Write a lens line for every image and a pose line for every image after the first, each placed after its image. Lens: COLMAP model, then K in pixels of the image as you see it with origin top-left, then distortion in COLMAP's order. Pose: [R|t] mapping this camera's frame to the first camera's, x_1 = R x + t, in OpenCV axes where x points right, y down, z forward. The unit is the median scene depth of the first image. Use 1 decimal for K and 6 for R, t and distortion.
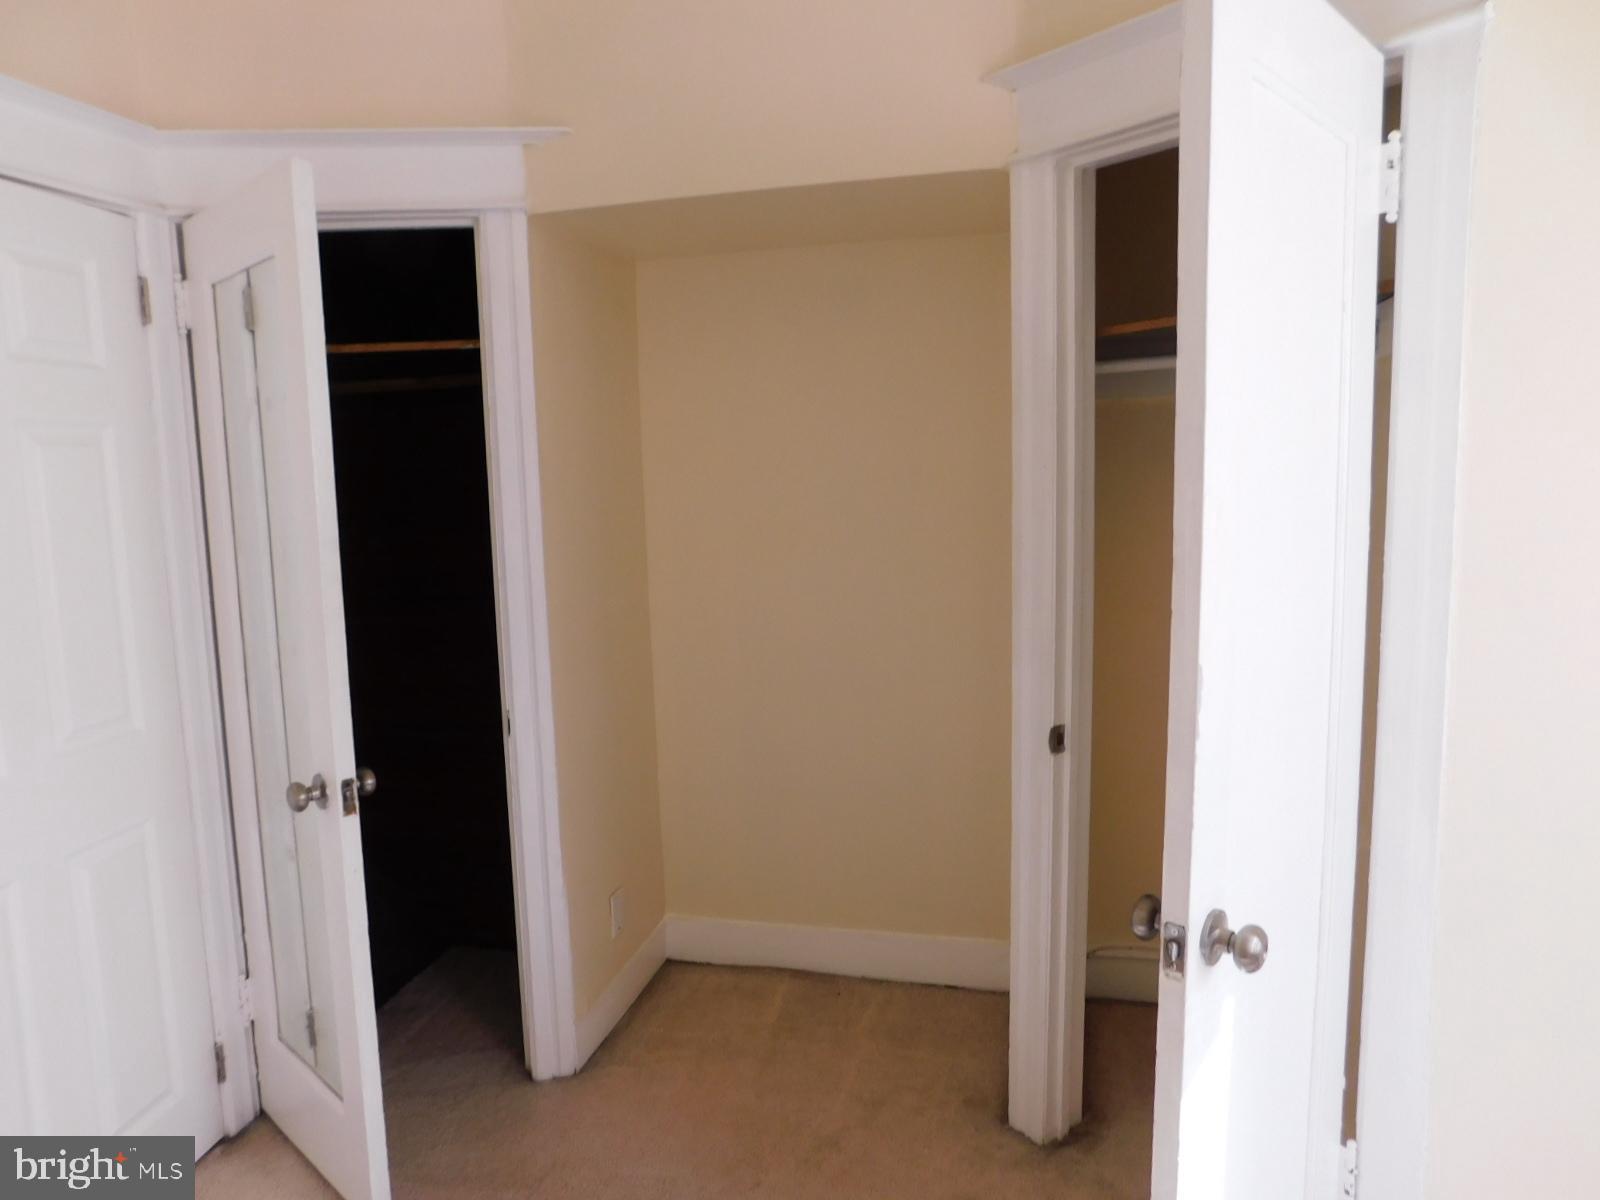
lens RADIAL K [[1053.3, 0, 800.0], [0, 1053.3, 600.0], [0, 0, 1]] dist [-0.063971, 0.044999]
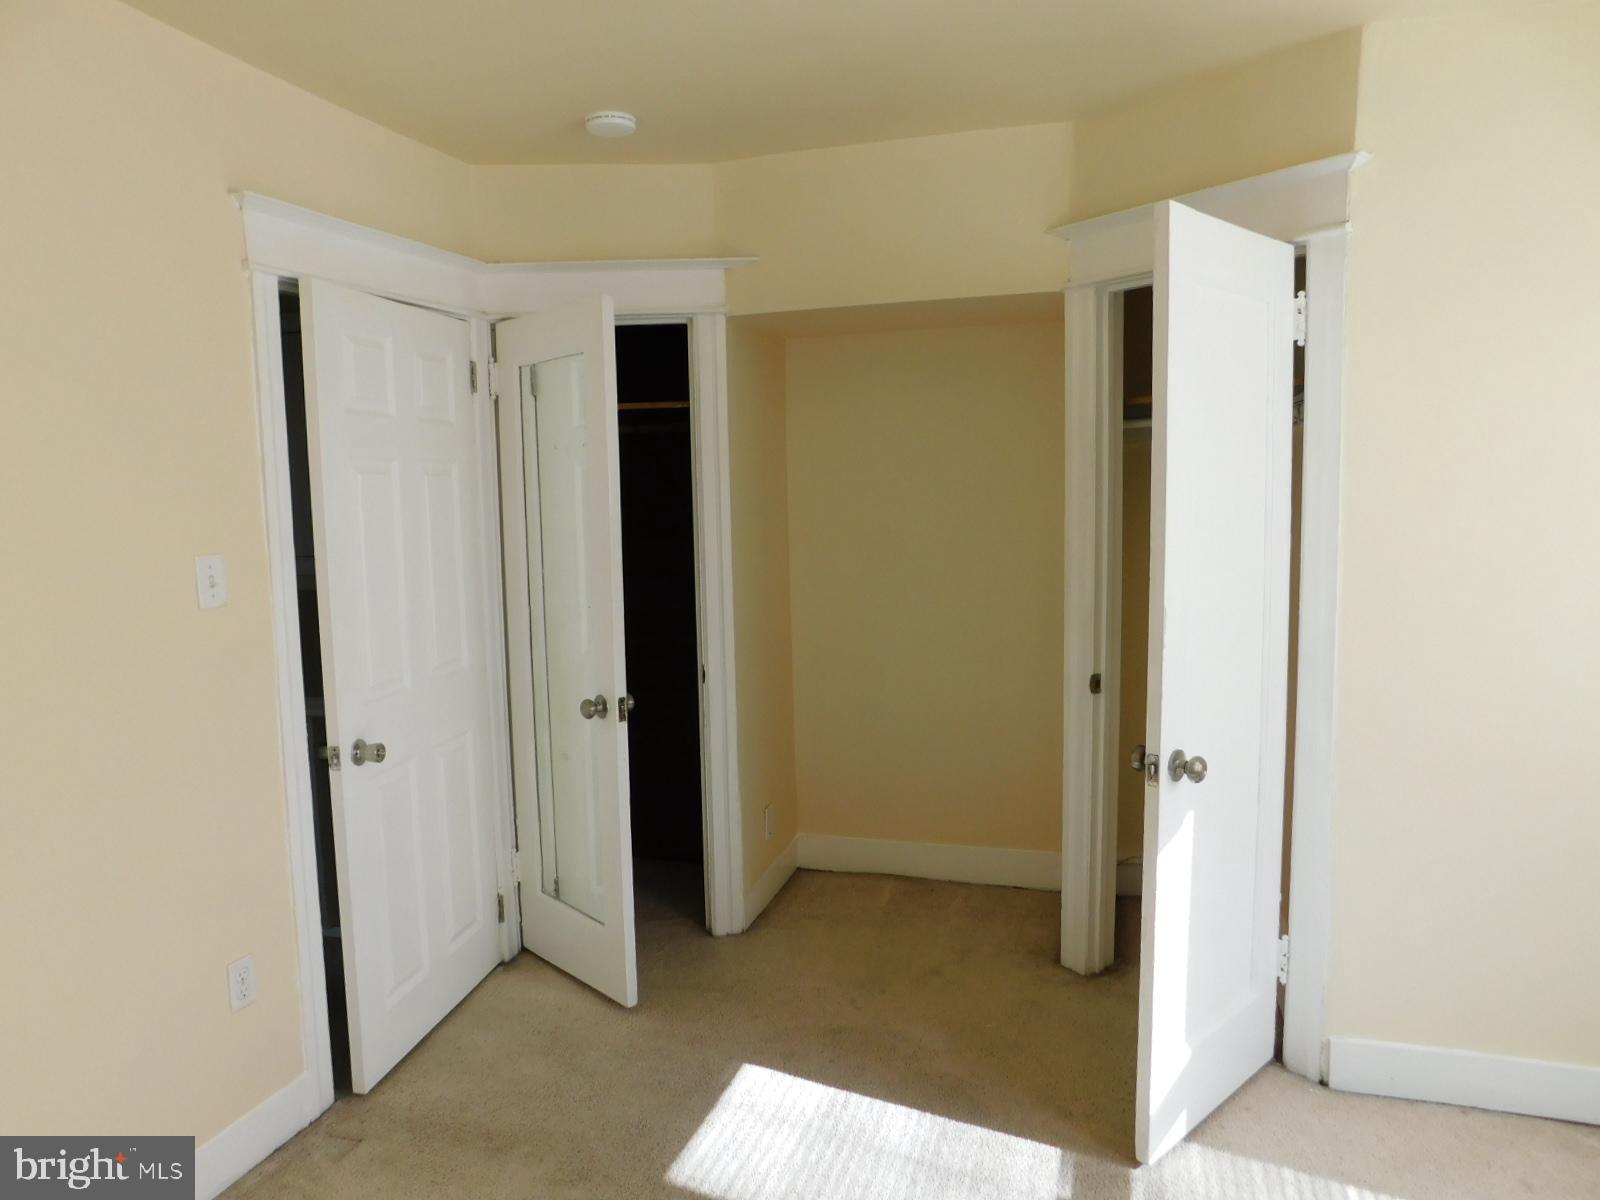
lens RADIAL K [[1053.3, 0, 800.0], [0, 1053.3, 600.0], [0, 0, 1]] dist [-0.063971, 0.044999]
pose [[0.998433, 0.009383, -0.055176, -0.079475], [-0.010310, 0.999810, -0.016543, 0.045461], [0.055010, 0.017086, 0.998340, -0.446666]]
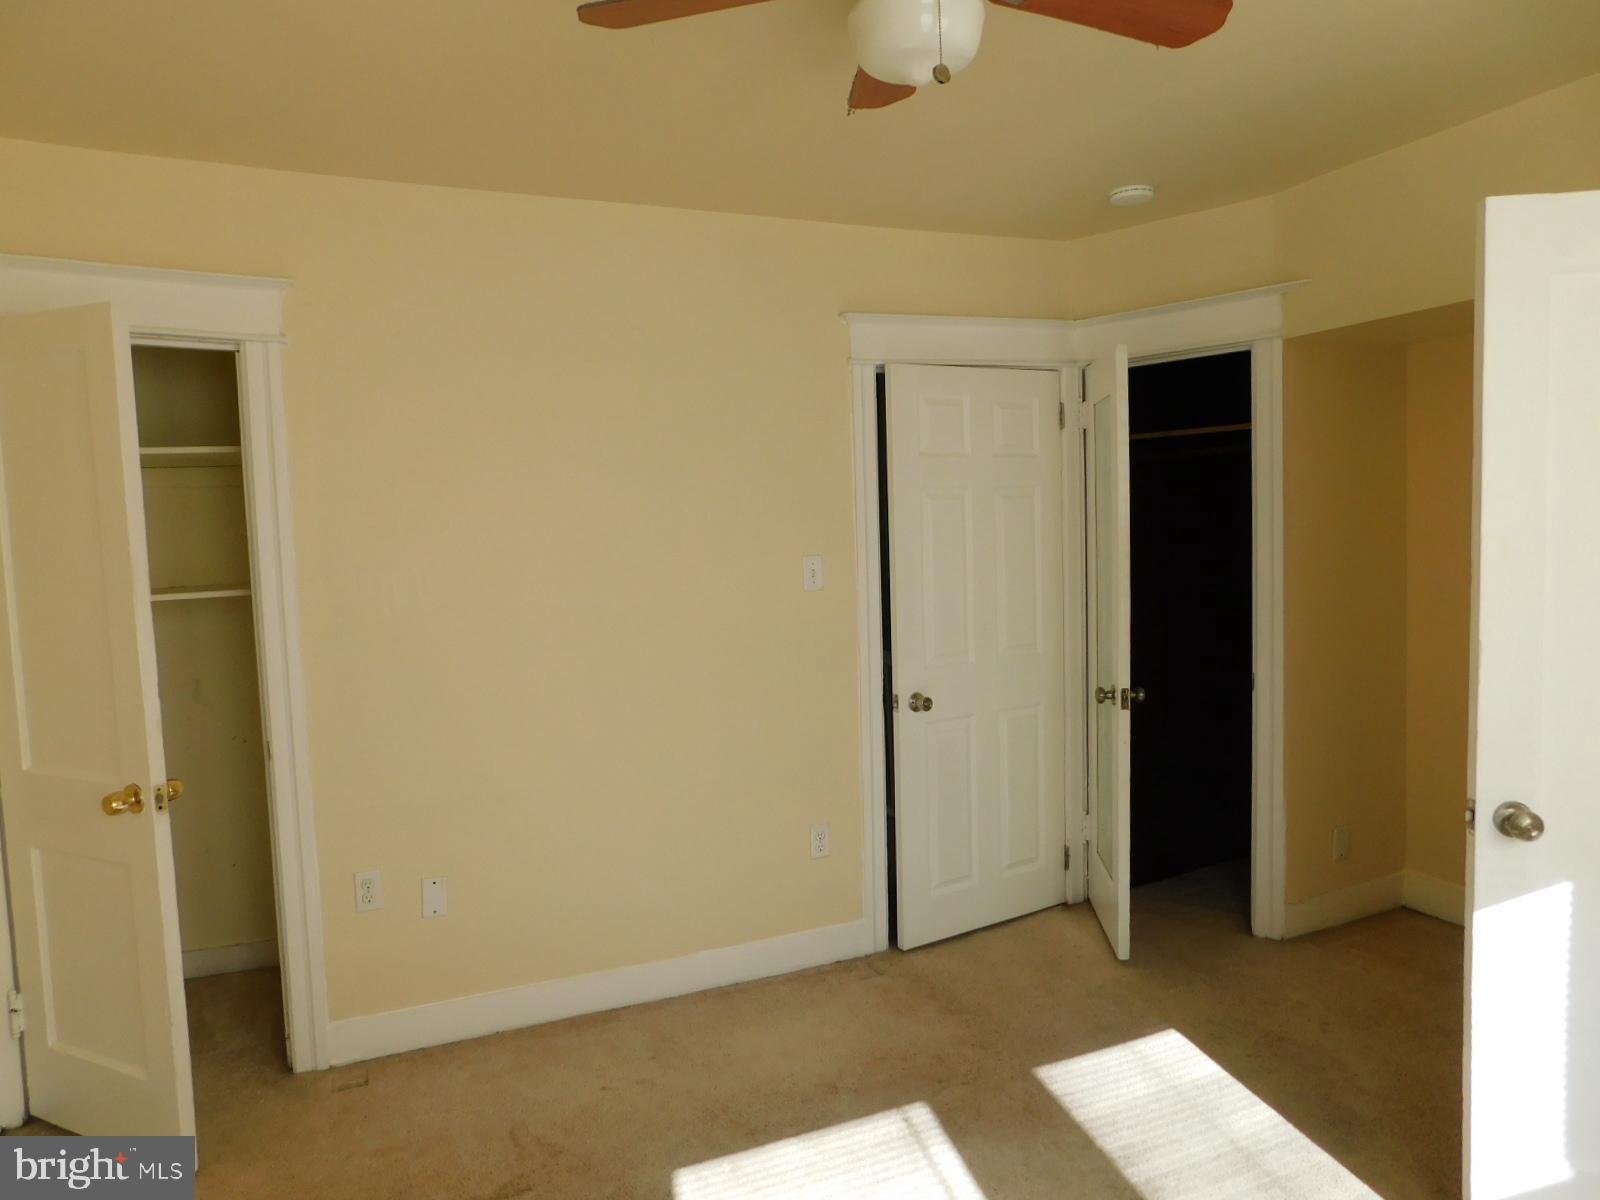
lens RADIAL K [[1060.4, 0, 809.7], [0, 1060.4, 602.7], [0, 0, 1]] dist [-0.054610, 0.039645]
pose [[0.623812, 0.066284, -0.778758, 0.527222], [-0.078840, 0.996652, 0.021677, 0.026877], [0.777588, 0.047875, 0.626949, -0.463983]]
